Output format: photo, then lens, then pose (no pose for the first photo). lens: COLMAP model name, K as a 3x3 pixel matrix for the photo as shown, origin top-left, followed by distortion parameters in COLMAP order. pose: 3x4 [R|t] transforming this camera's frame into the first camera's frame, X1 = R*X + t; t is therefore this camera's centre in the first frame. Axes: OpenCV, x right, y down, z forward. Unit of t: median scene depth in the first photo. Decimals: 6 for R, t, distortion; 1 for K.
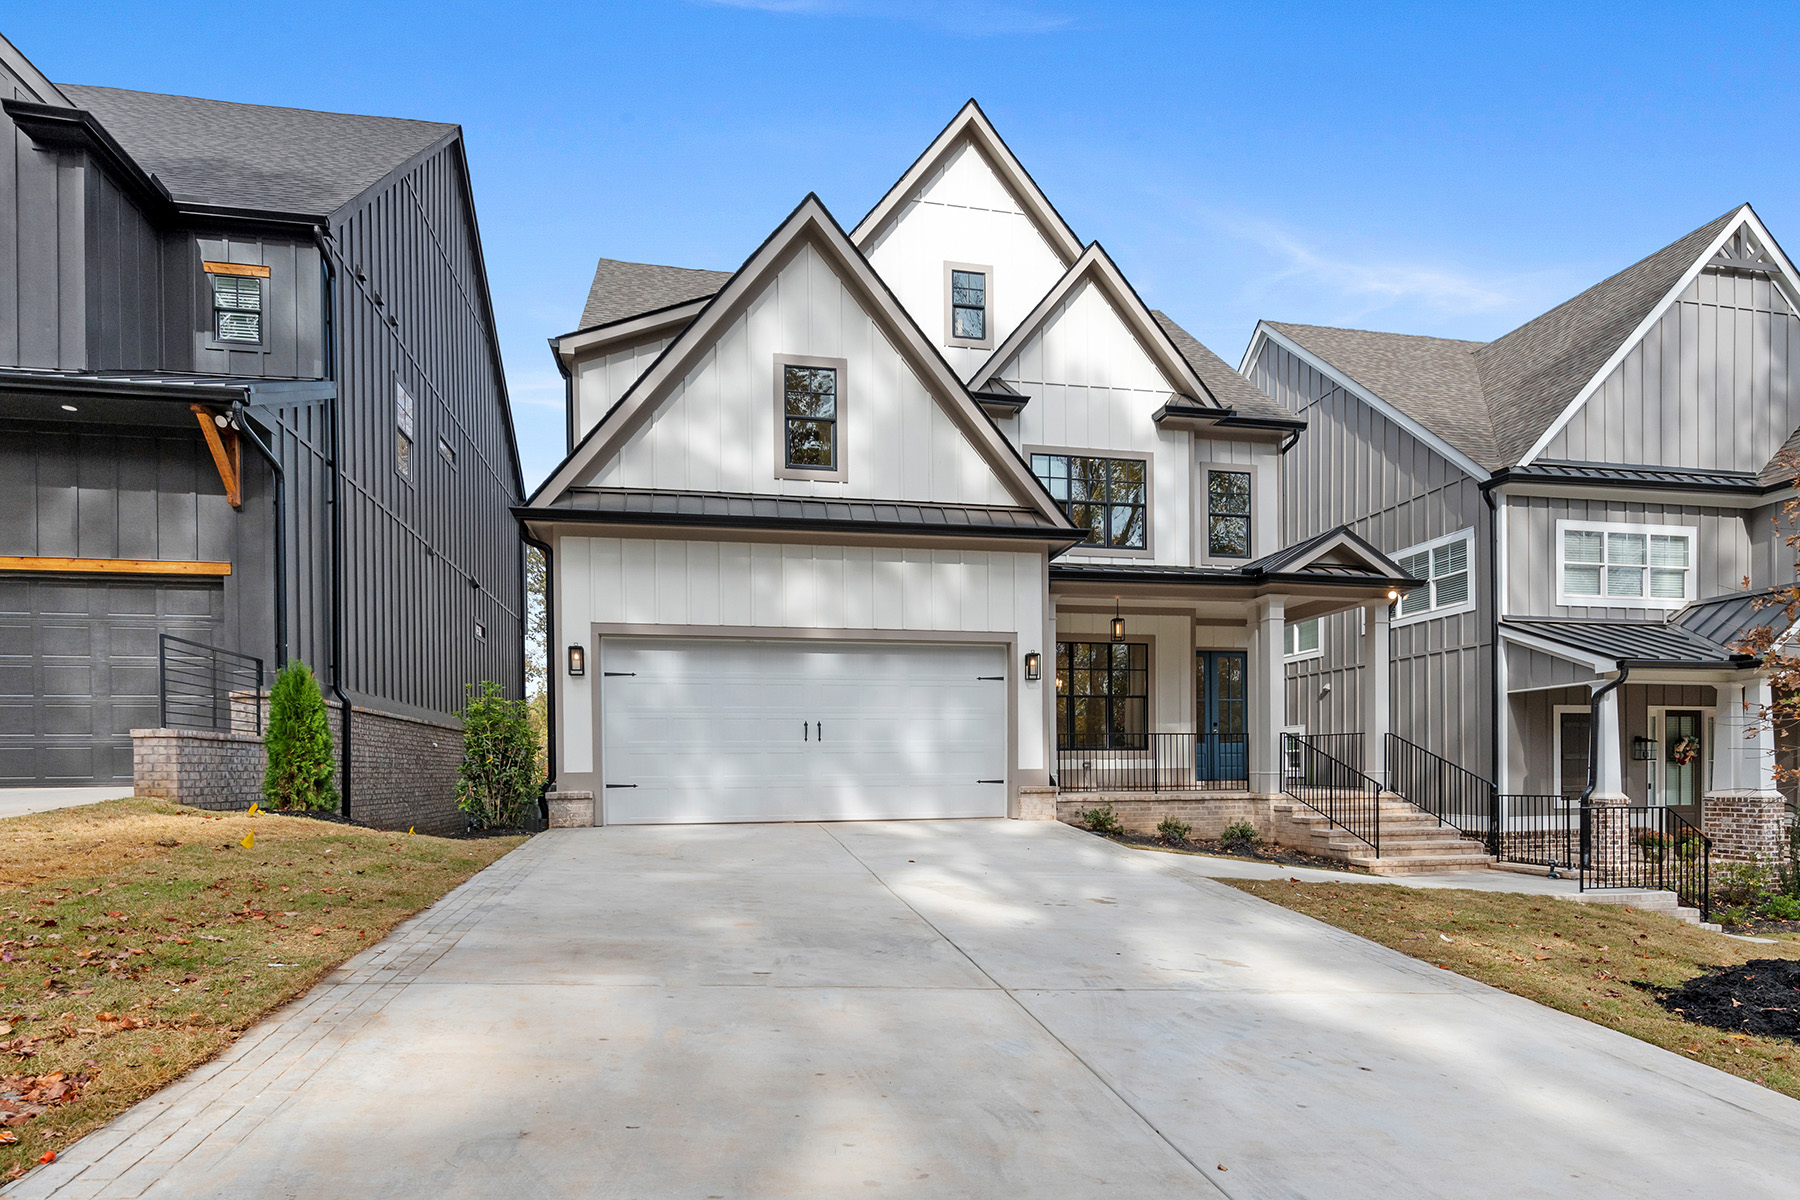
lens RADIAL K [[720.6, 0, 899.6], [0, 720.6, 619.0], [0, 0, 1]] dist [-0.002390, -0.000238]
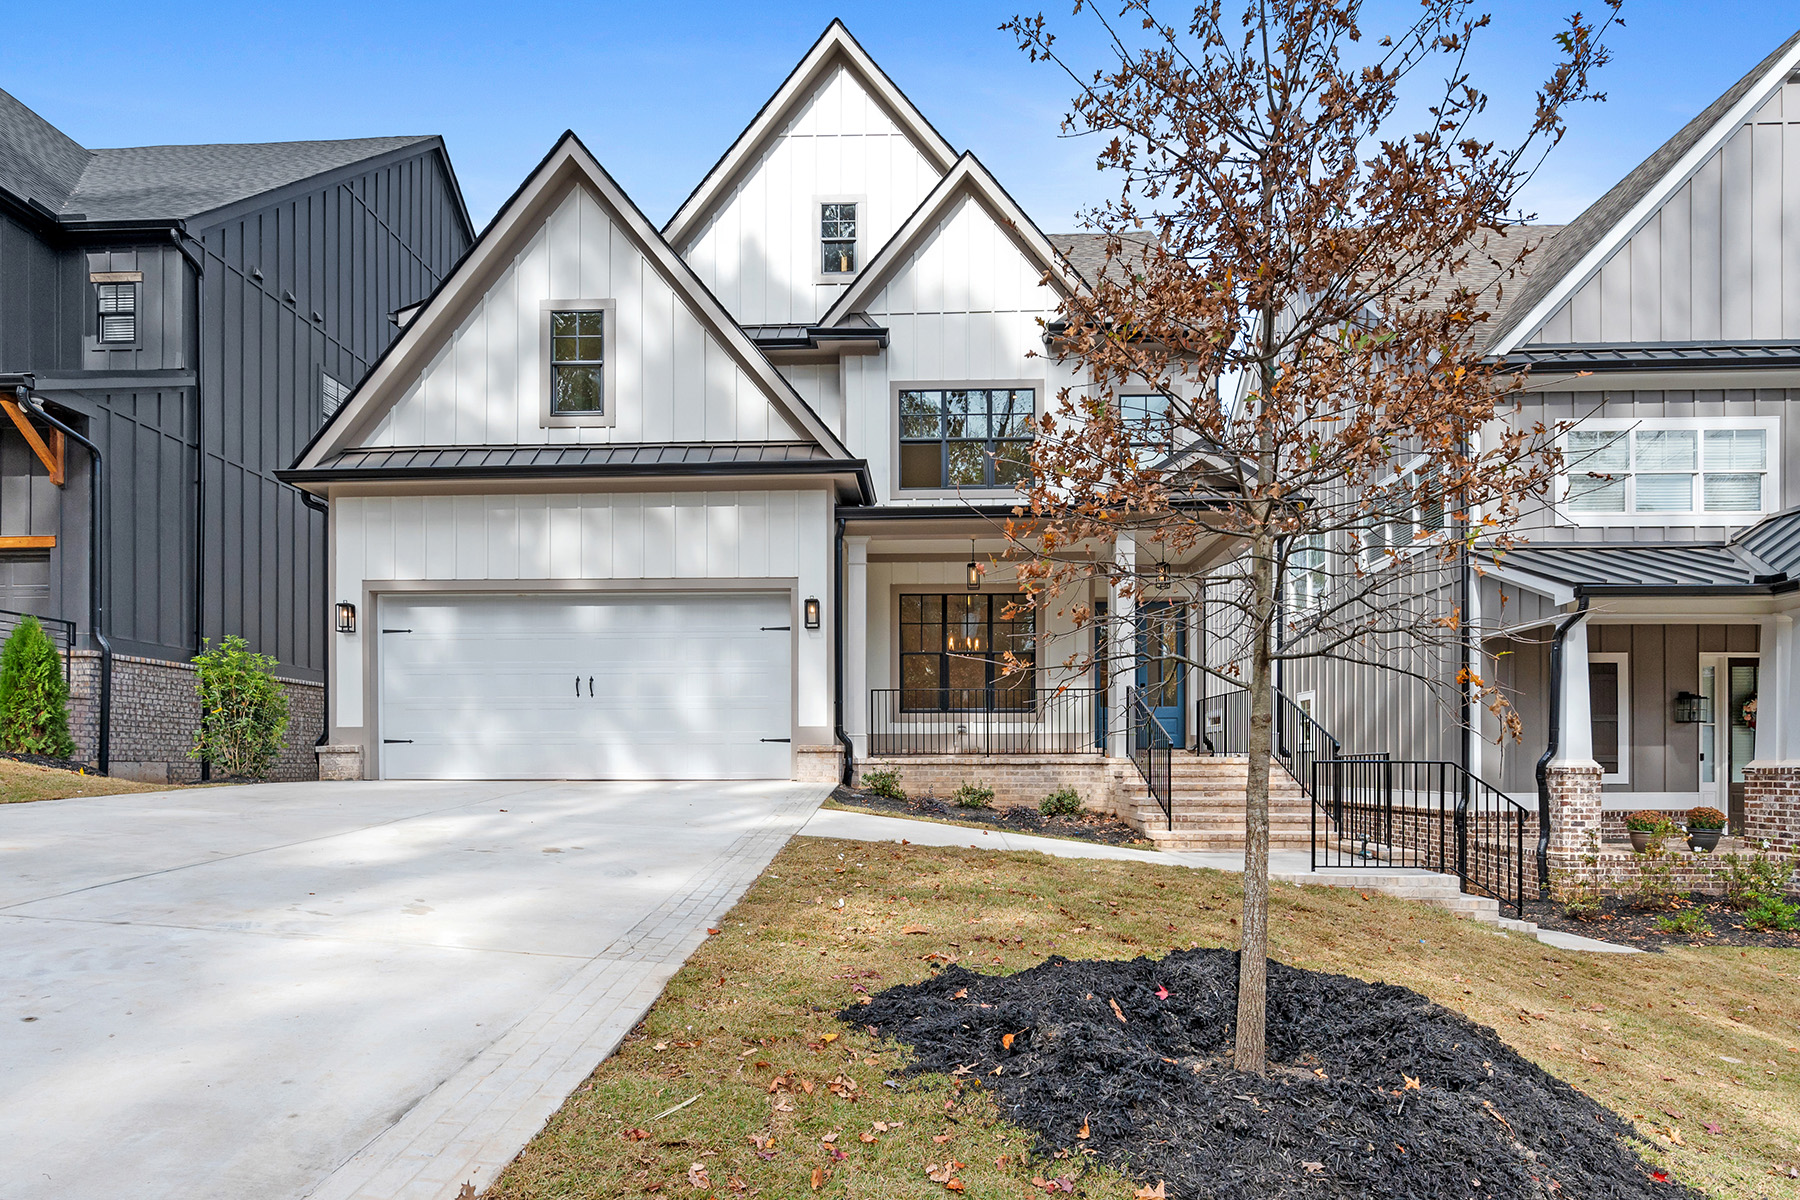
lens RADIAL K [[735.4, 0, 900.0], [0, 735.4, 600.0], [0, 0, 1]] dist [-0.002240, -0.000296]
pose [[0.983424, -0.031824, -0.178505, 0.457543], [0.031433, 0.999493, -0.005014, 0.056150], [0.178574, -0.000680, 0.983926, 0.104159]]
